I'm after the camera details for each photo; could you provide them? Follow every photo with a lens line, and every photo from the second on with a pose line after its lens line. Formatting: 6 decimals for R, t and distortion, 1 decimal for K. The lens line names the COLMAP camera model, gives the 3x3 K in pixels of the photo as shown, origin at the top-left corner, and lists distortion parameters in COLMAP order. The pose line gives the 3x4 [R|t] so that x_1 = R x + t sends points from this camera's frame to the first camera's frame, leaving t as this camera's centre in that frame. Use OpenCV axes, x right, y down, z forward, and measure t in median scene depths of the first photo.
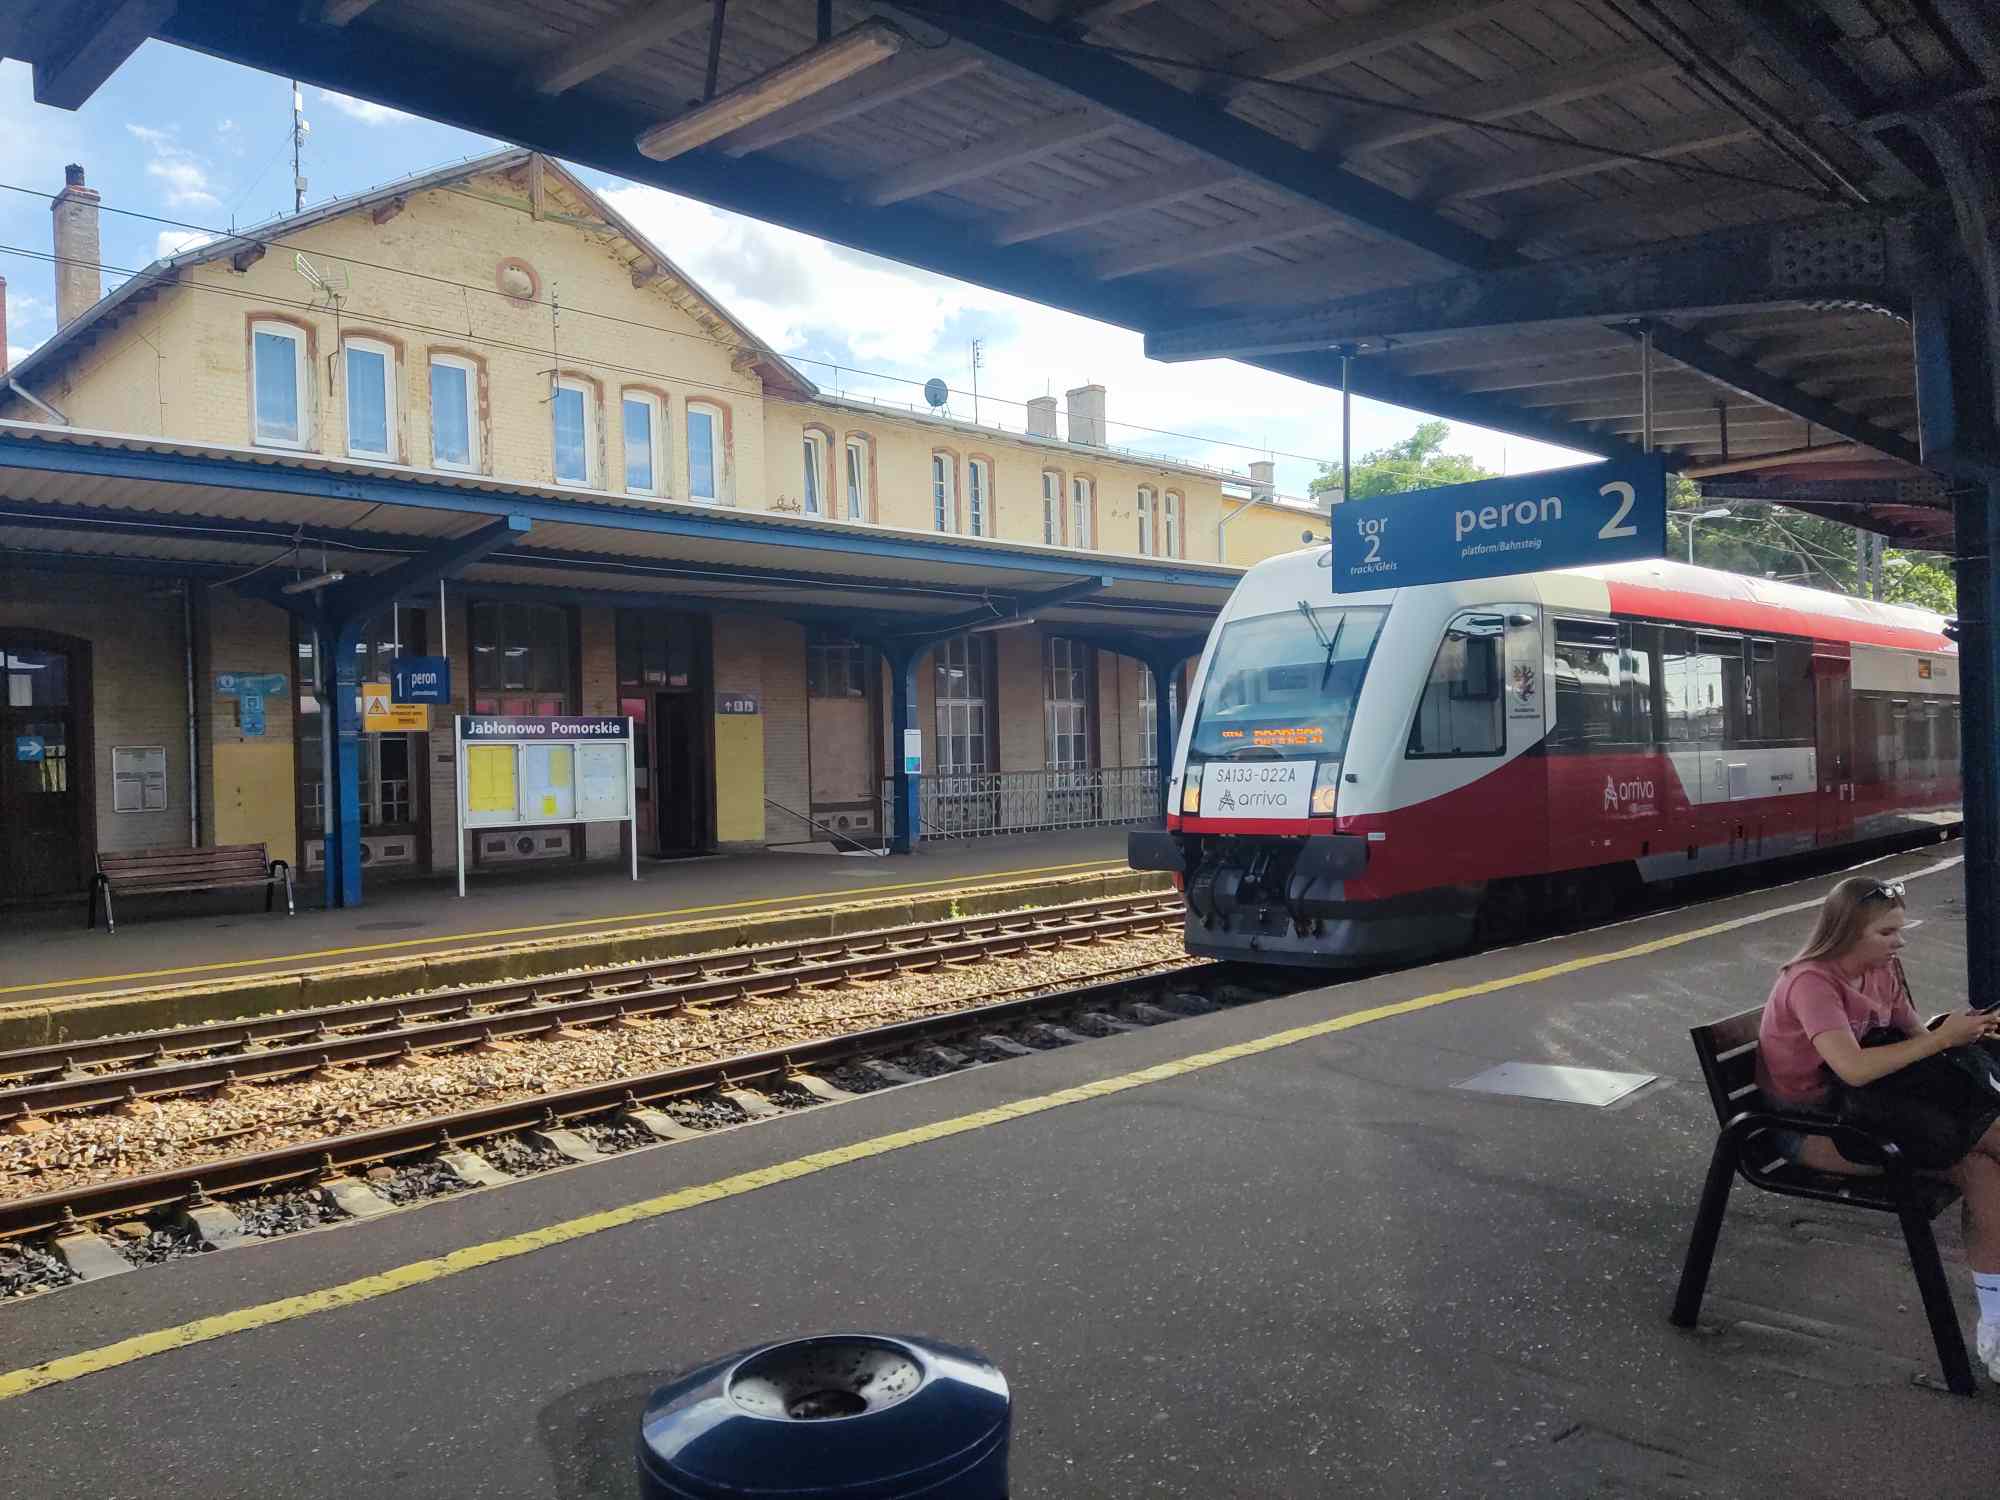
lens RADIAL K [[1460.3, 0, 991.5], [0, 1460.3, 765.5], [0, 0, 1]] dist [0.089106, -0.106365]
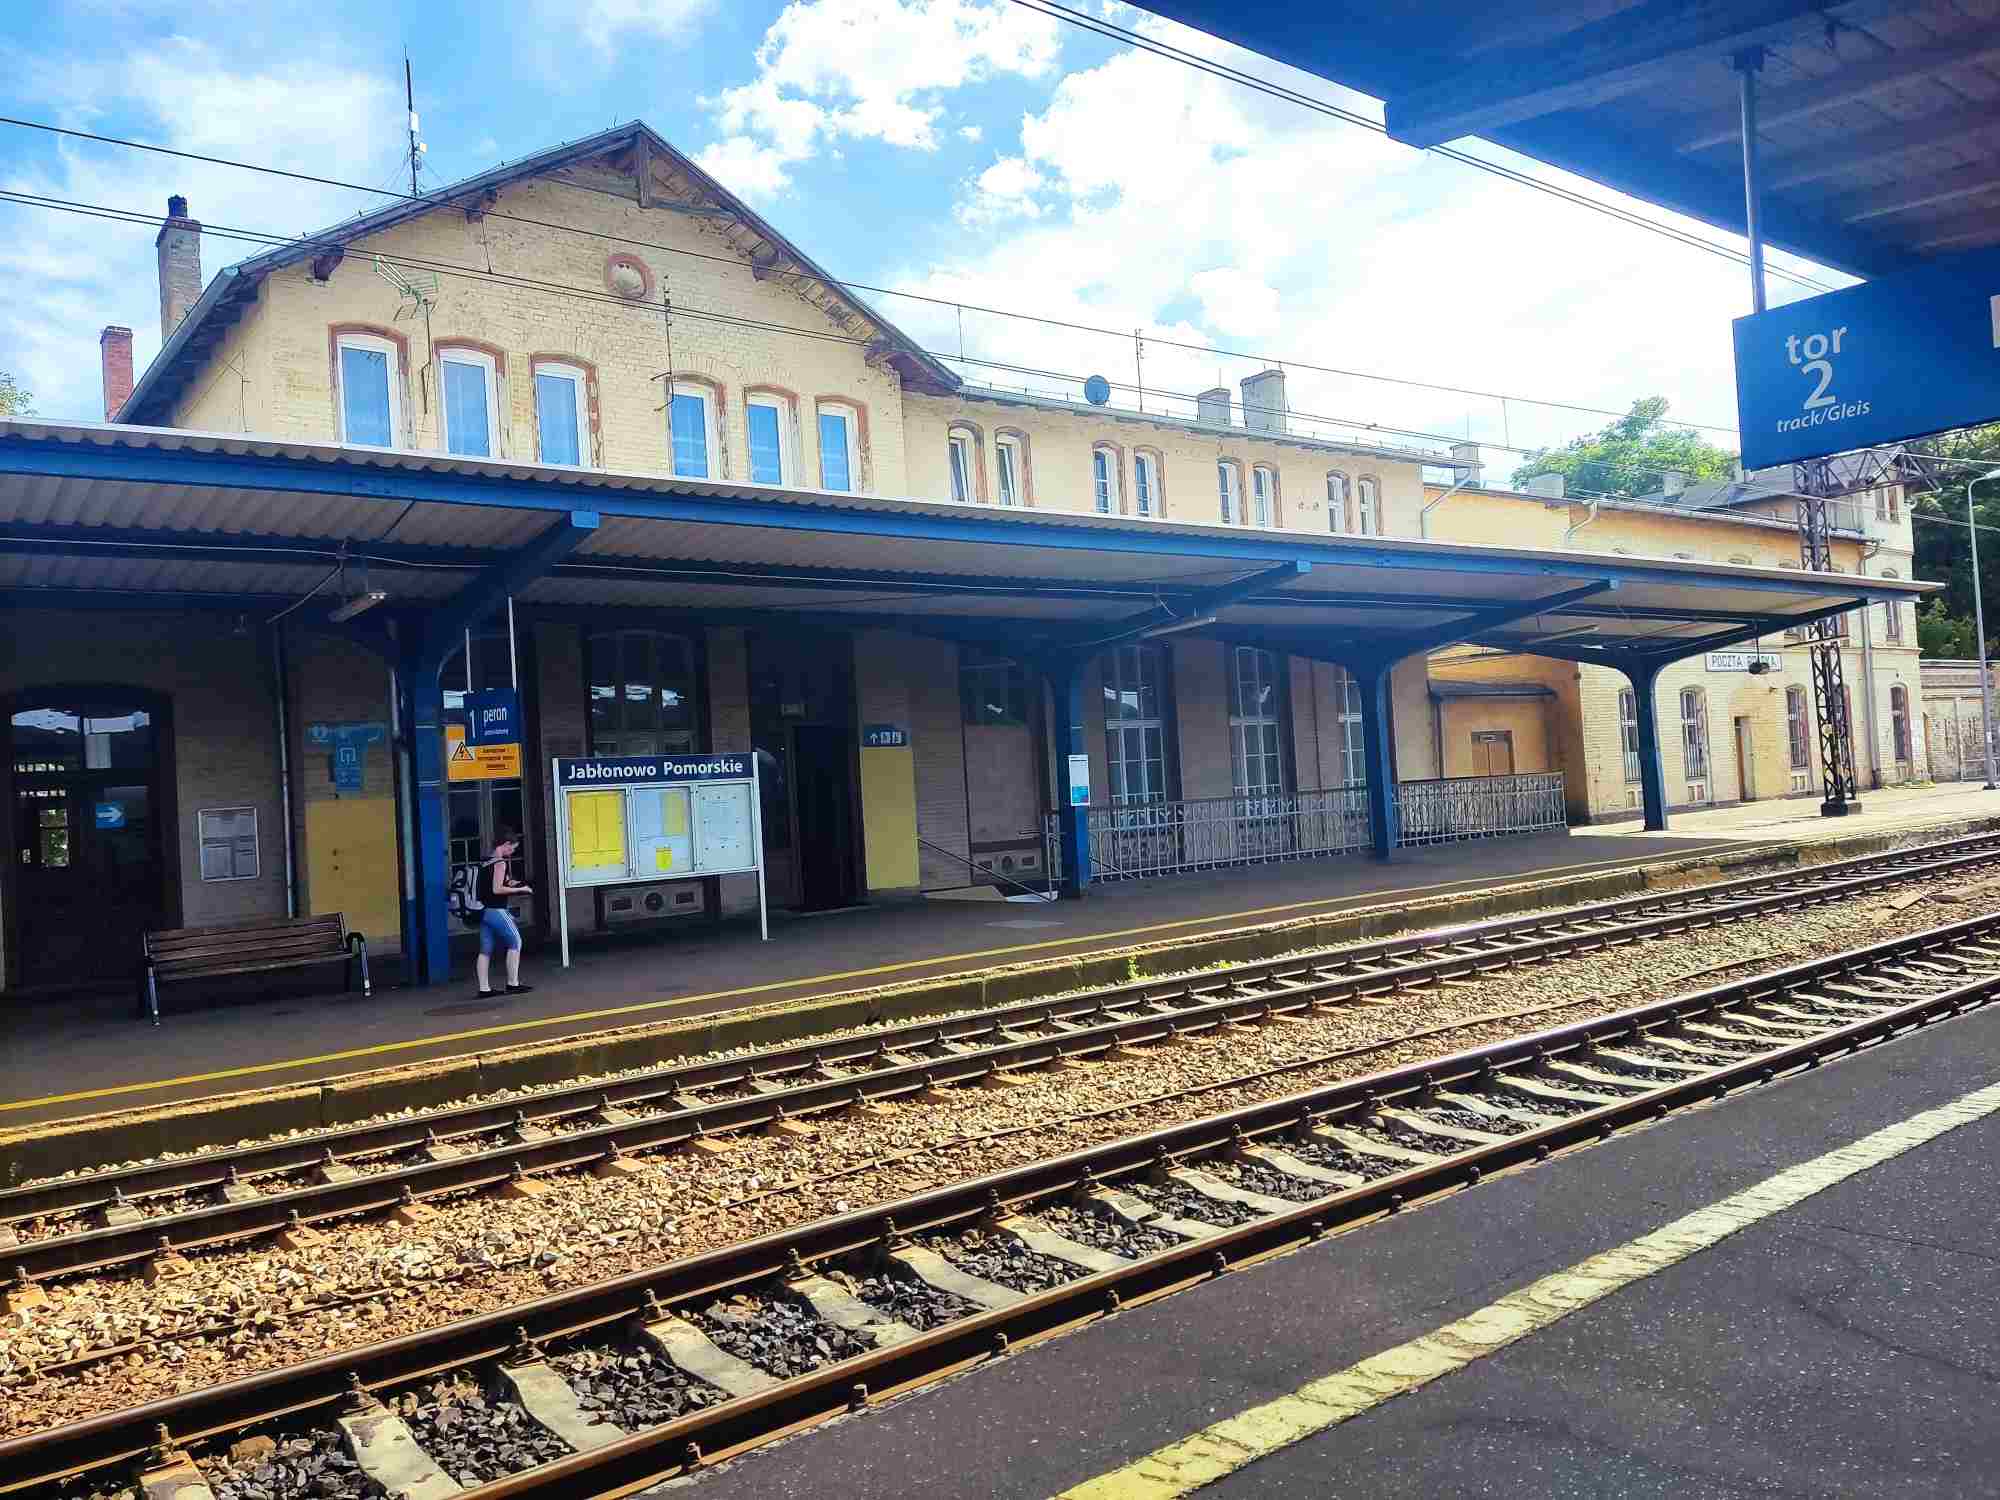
lens RADIAL K [[1460.3, 0, 1007.1], [0, 1460.3, 776.0], [0, 0, 1]] dist [0.089106, -0.106365]
pose [[0.992639, -0.040657, -0.114081, 0.002947], [0.038854, 0.999083, -0.017984, 0.004787], [0.114707, 0.013419, 0.993309, 0.331725]]
